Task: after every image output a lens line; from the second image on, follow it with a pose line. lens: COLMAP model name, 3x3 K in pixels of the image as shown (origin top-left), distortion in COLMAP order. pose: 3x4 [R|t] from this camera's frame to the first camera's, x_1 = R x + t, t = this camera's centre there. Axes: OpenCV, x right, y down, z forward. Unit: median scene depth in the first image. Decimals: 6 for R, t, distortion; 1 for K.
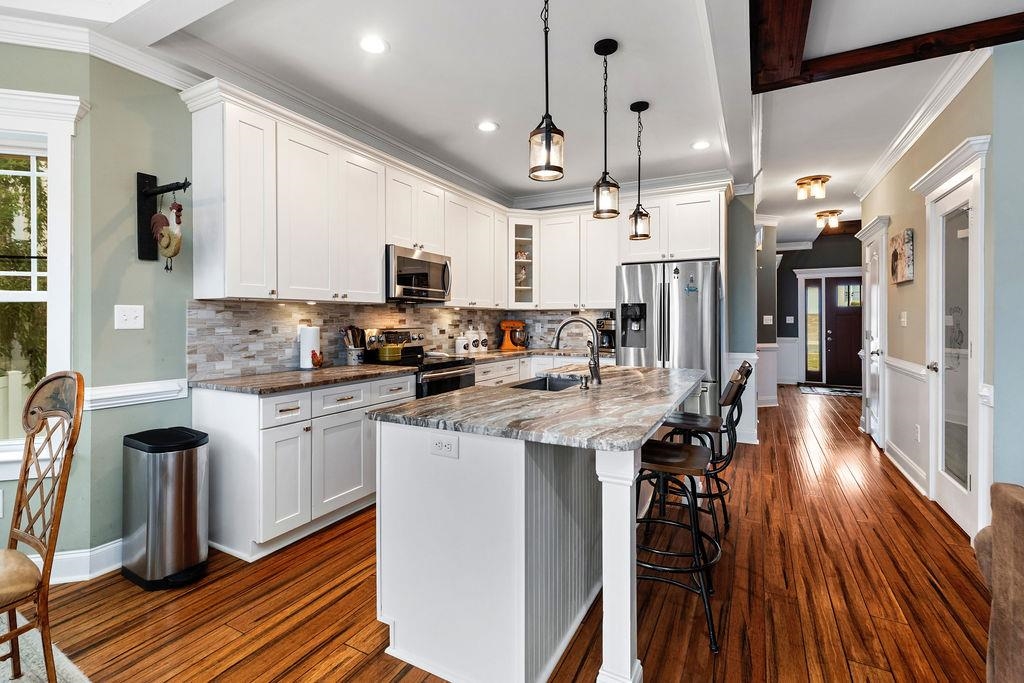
lens RADIAL K [[468.7, 0, 515.2], [0, 468.7, 322.6], [0, 0, 1]] dist [0.003876, -0.000943]
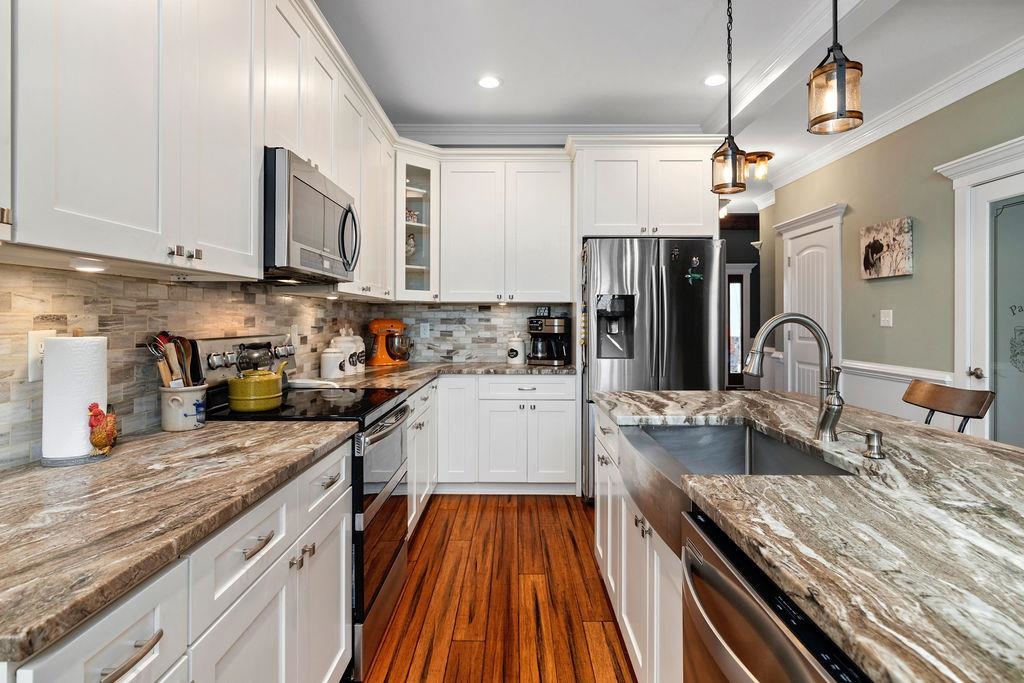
lens RADIAL K [[541.6, 0, 510.2], [0, 541.6, 314.1], [0, 0, 1]] dist [-0.011613, -0.000559]
pose [[0.887872, 0.005369, 0.460059, -0.219725], [0.001245, 0.999900, -0.014072, -0.001248], [-0.460089, 0.013067, 0.887777, 0.323583]]
